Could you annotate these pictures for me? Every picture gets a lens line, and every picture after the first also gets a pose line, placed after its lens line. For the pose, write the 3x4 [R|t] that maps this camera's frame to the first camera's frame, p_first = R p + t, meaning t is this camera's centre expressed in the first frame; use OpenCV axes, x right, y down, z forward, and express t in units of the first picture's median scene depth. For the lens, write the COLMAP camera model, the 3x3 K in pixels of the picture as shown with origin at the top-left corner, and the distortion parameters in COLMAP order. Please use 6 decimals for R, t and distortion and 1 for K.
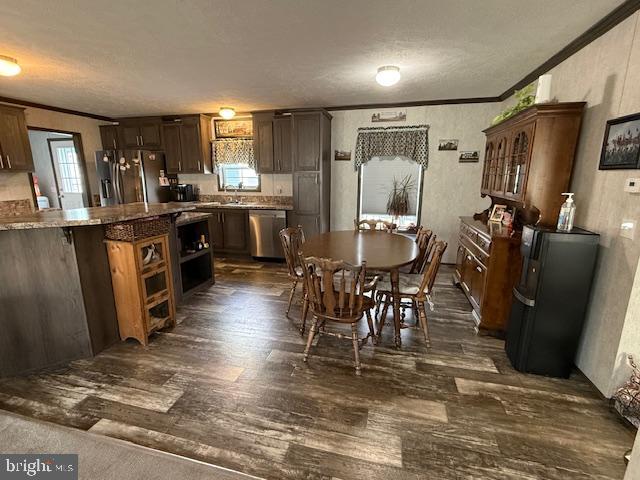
lens RADIAL K [[300.2, 0, 319.1], [0, 300.2, 239.3], [0, 0, 1]] dist [-0.000202, -0.000160]
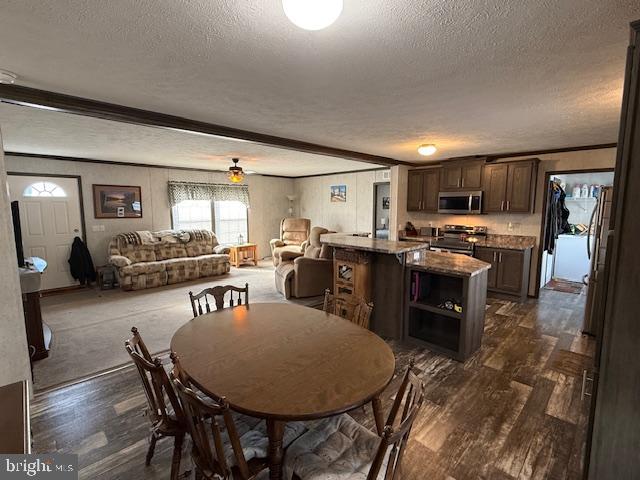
lens RADIAL K [[300.2, 0, 319.1], [0, 300.2, 239.3], [0, 0, 1]] dist [-0.000202, -0.000160]
pose [[-0.518855, 0.096733, -0.849372, 0.378872], [-0.179605, 0.959066, 0.218940, -0.212654], [0.835782, 0.266149, -0.480242, 0.821930]]
